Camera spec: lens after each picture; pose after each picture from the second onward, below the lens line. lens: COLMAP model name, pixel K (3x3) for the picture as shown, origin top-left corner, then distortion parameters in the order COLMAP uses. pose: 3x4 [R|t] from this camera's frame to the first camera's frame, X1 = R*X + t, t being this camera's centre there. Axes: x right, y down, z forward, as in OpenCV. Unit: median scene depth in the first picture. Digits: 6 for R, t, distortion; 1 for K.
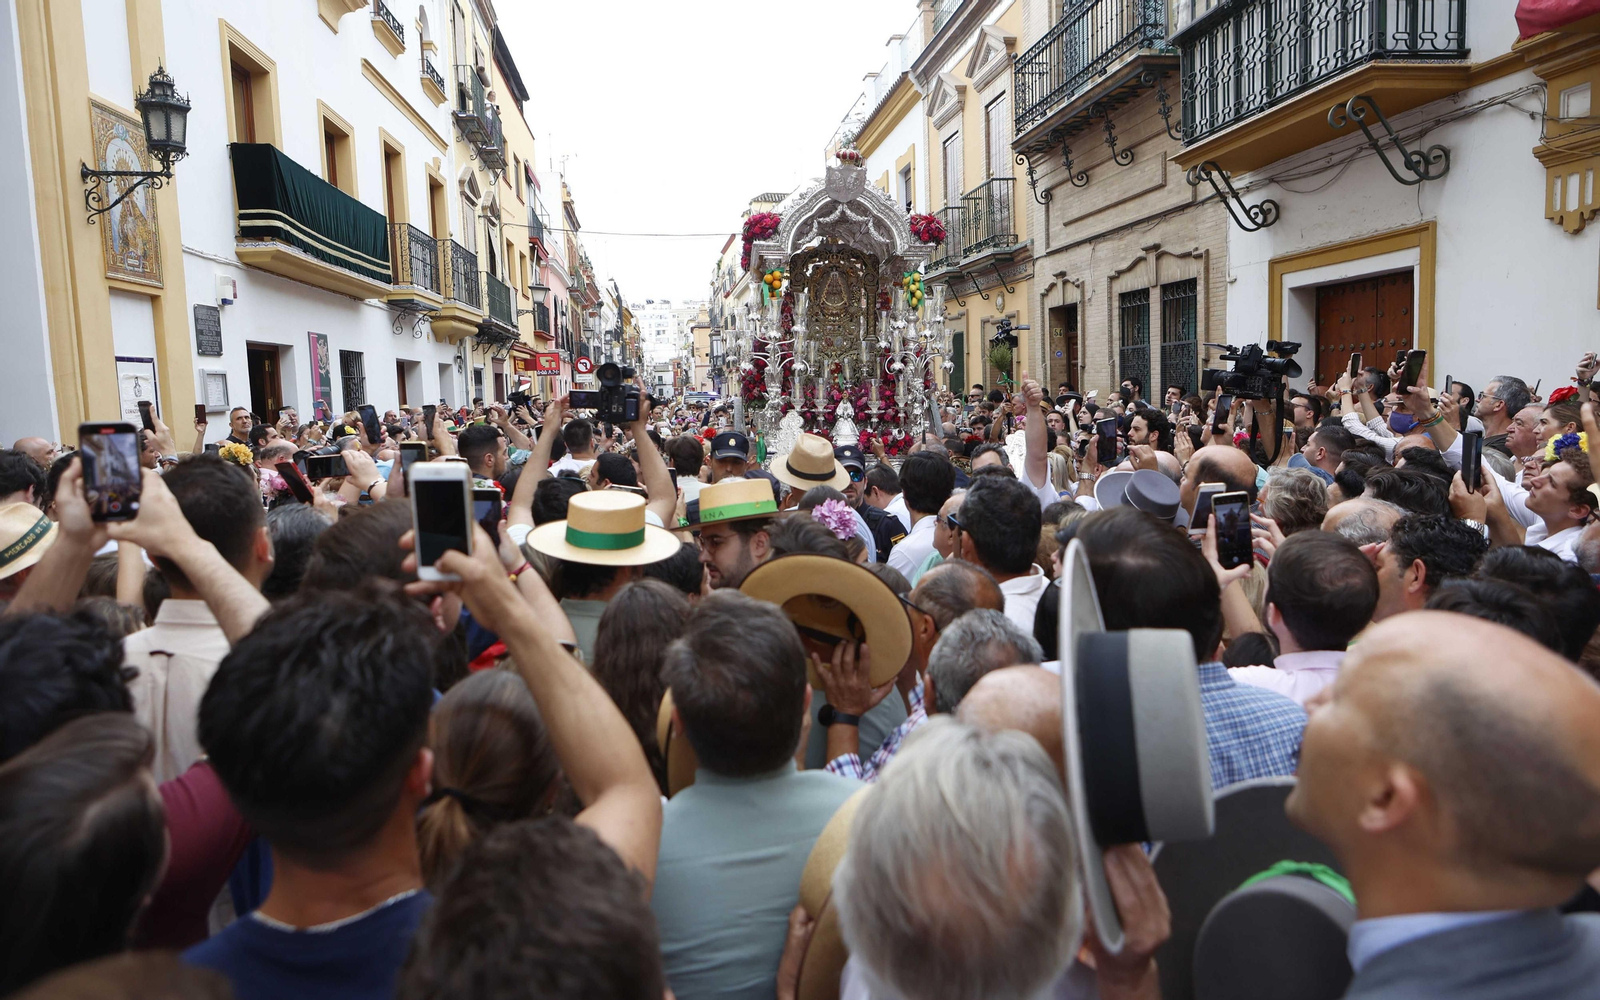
lens RADIAL K [[1270.5, 0, 806.5], [0, 1270.5, 492.2], [0, 0, 1]] dist [-0.059266, 0.004952]
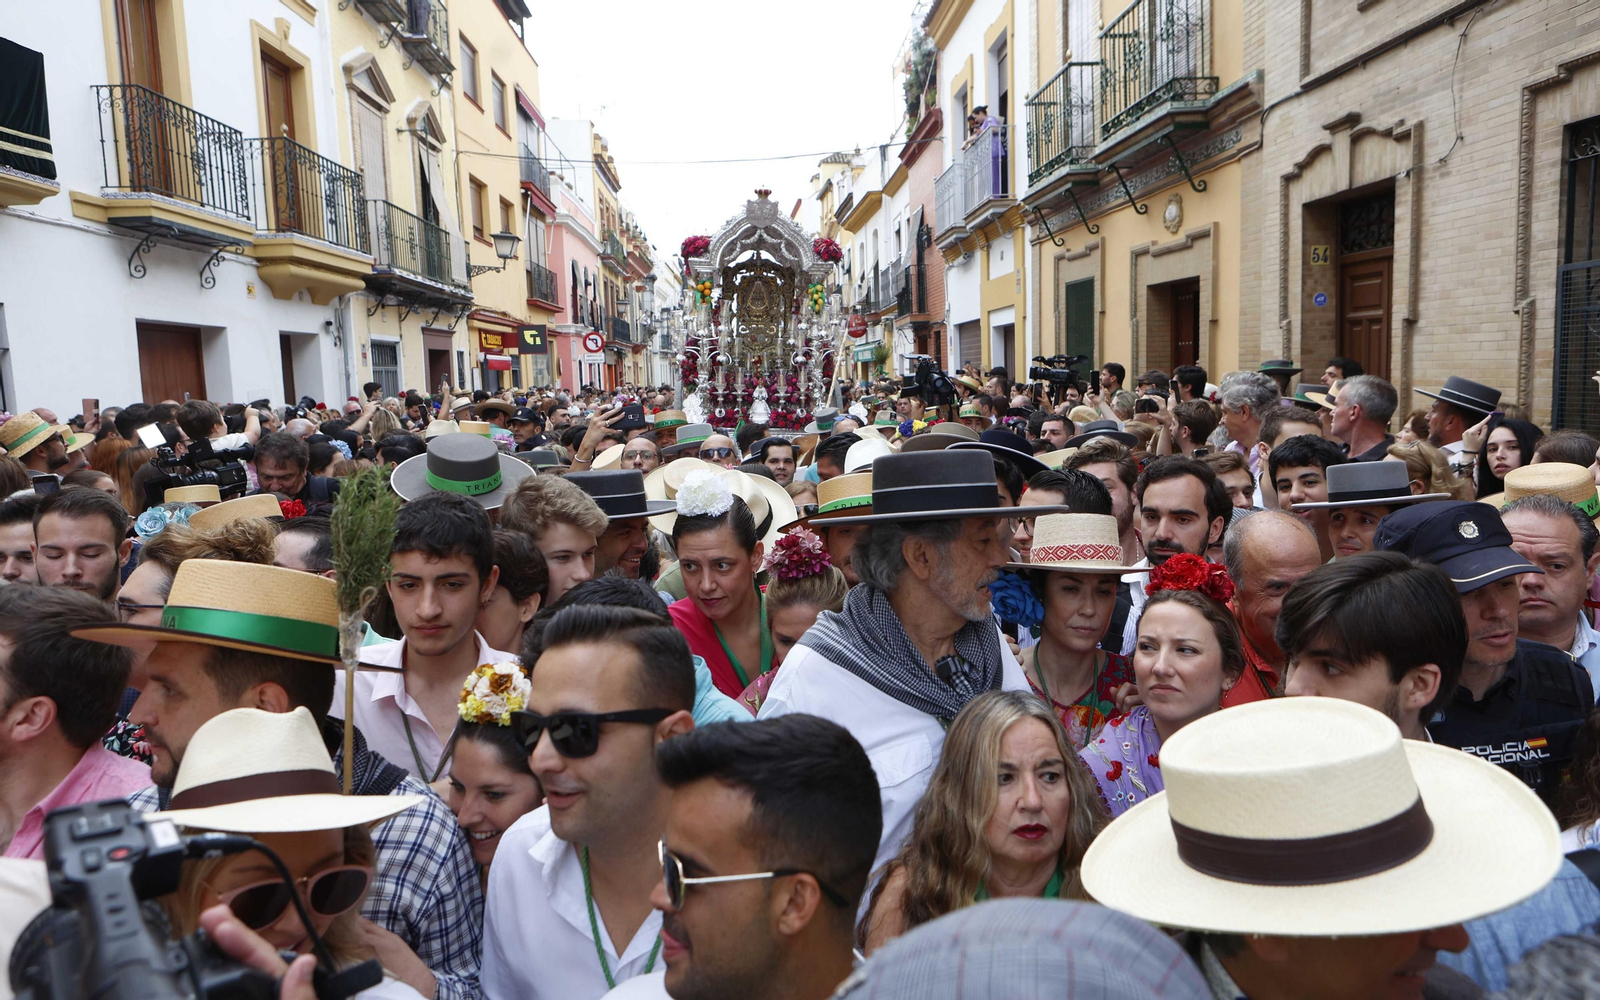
lens RADIAL K [[1270.5, 0, 796.3], [0, 1270.5, 502.6], [0, 0, 1]] dist [-0.059266, 0.004952]
pose [[0.997331, 0.010628, -0.072239, 0.030321], [-0.009146, 0.999742, 0.020810, -0.034651], [0.072441, -0.020094, 0.997170, 0.440492]]
